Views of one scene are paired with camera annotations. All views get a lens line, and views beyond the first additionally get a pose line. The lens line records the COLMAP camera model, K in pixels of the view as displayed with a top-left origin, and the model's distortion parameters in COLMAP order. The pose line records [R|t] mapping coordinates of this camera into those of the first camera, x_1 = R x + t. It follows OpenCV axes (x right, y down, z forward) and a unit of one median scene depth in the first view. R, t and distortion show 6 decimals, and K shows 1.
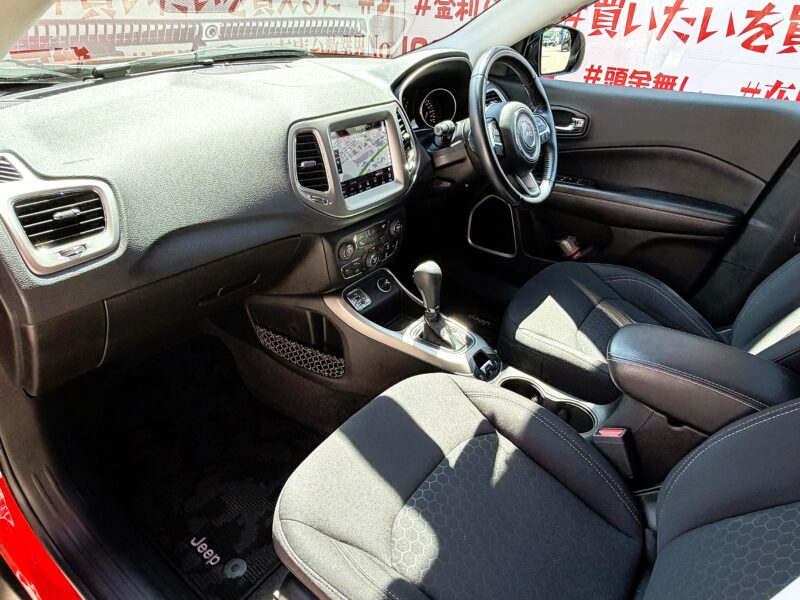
lens RADIAL K [[514.7, 0, 401.7], [0, 514.7, 304.7], [0, 0, 1]] dist [0.002523, 0.000704]
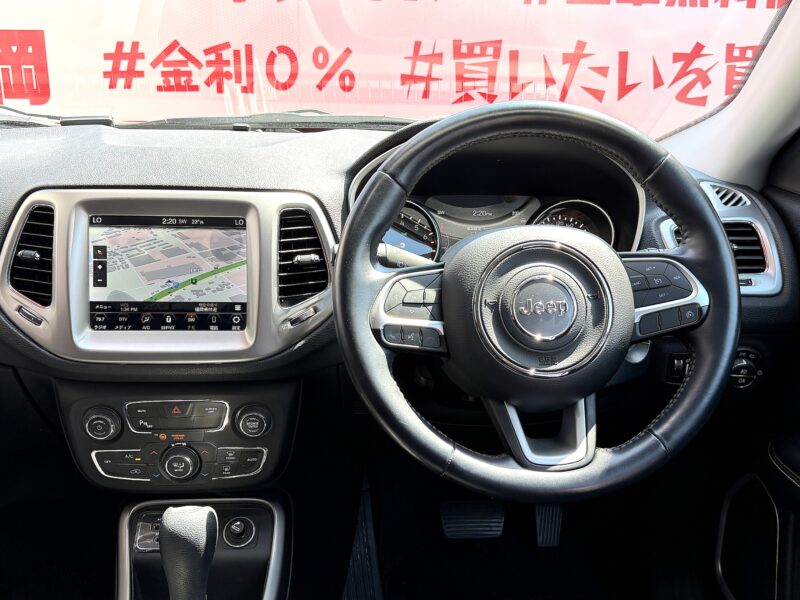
lens RADIAL K [[804.2, 0, 400.0], [0, 804.2, 300.0], [0, 0, 1]] dist [0.201684, -0.527362]
pose [[0.651172, 0.187394, -0.735431, 0.722493], [-0.394680, 0.911307, -0.117252, -0.252081], [0.648231, 0.366611, 0.667378, 0.586229]]
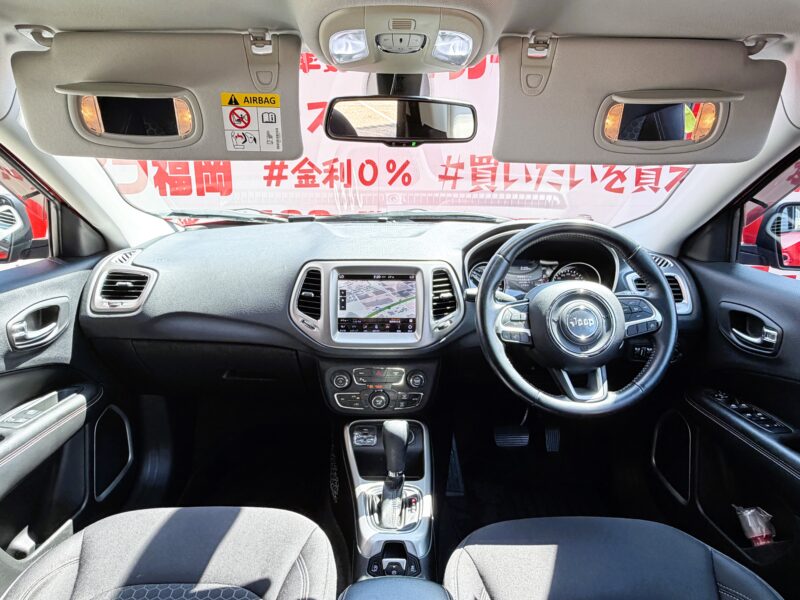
lens RADIAL K [[514.7, 0, 401.7], [0, 514.7, 304.7], [0, 0, 1]] dist [0.002523, 0.000704]
pose [[0.625900, 0.181303, -0.758537, 0.768905], [-0.398653, 0.910315, -0.111364, -0.181511], [0.670317, 0.372096, 0.642043, 0.342082]]
